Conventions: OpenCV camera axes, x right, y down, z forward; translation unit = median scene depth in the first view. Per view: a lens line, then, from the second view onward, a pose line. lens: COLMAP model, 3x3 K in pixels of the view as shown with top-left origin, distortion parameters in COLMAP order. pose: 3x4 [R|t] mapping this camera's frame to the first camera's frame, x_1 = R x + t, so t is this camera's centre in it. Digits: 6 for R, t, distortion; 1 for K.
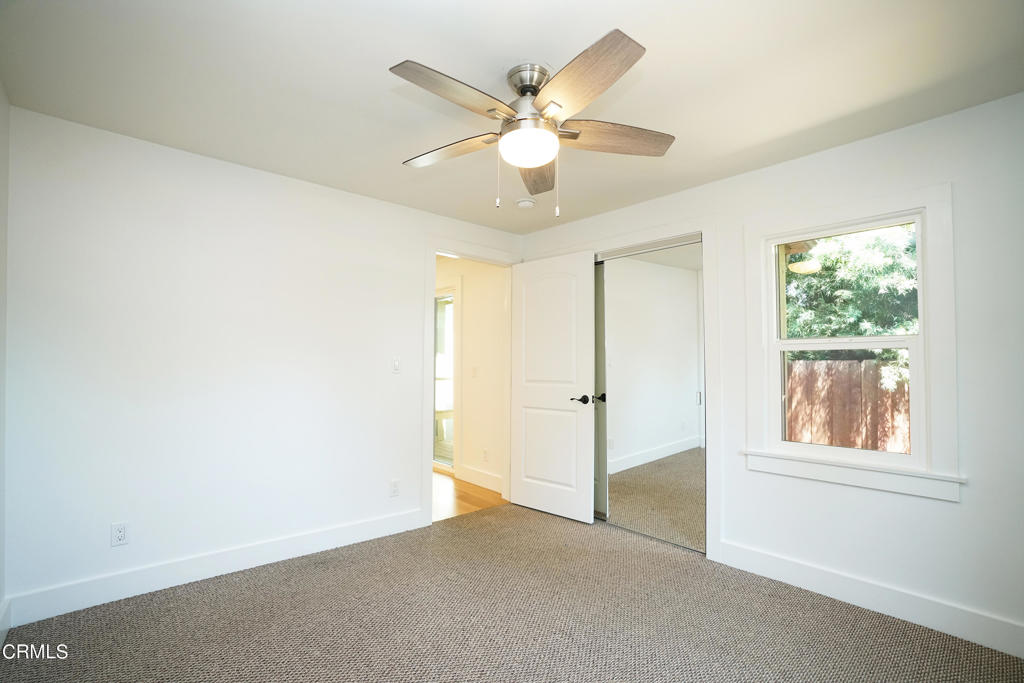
lens RADIAL K [[443.5, 0, 511.1], [0, 443.5, 355.0], [0, 0, 1]] dist [-0.001772, -0.000025]
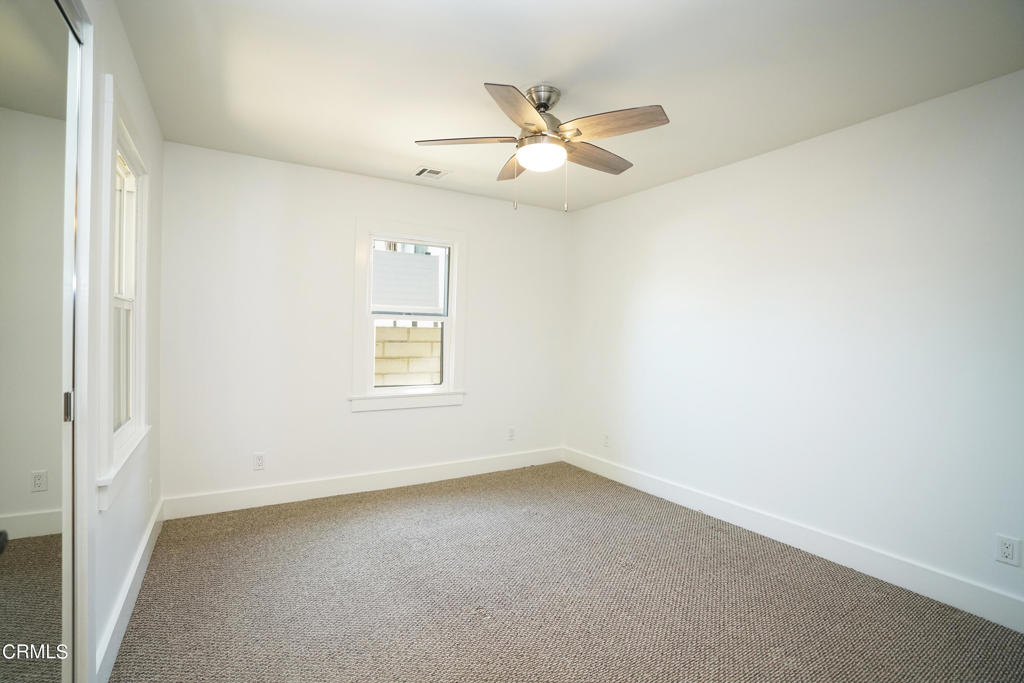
lens RADIAL K [[464.5, 0, 512.0], [0, 464.5, 341.5], [0, 0, 1]] dist [-0.025765, 0.000100]
pose [[0.973573, 0.016611, -0.227771, 0.224007], [-0.009702, 0.999459, 0.031420, 0.000515], [0.228170, -0.028380, 0.973208, -0.216818]]
